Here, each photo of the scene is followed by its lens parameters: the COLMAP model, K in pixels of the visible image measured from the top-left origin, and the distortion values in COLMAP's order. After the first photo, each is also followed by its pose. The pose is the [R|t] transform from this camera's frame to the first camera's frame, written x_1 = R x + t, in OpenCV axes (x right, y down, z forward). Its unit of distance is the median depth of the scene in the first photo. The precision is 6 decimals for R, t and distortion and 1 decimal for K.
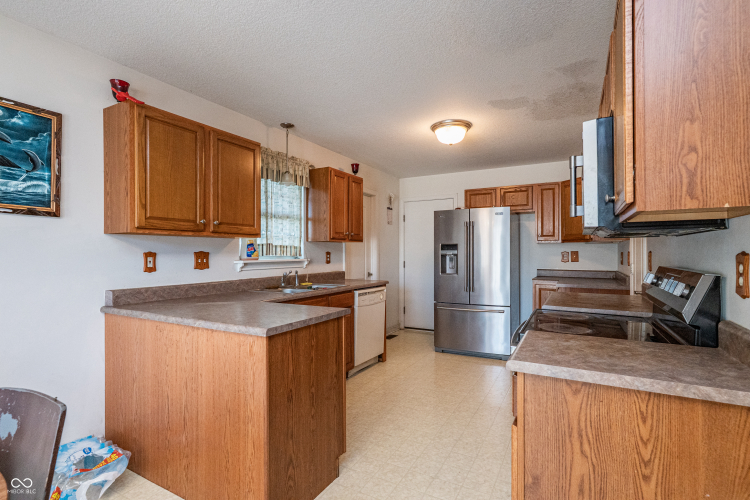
lens RADIAL K [[358.0, 0, 375.0], [0, 358.0, 250.0], [0, 0, 1]] dist [0.002303, 0.000764]
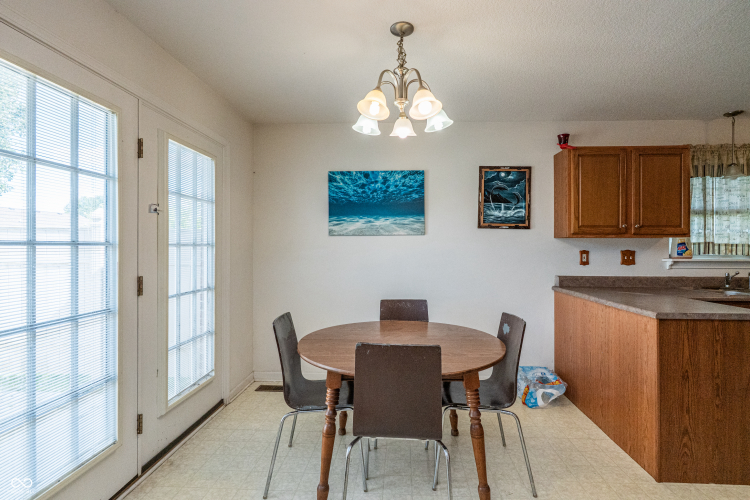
lens RADIAL K [[358.0, 0, 375.0], [0, 358.0, 250.0], [0, 0, 1]] dist [0.002303, 0.000764]
pose [[0.406720, 0.009130, -0.913507, 0.295651], [0.001895, 0.999939, 0.010838, -0.011855], [0.913551, -0.006140, 0.406678, -0.282918]]
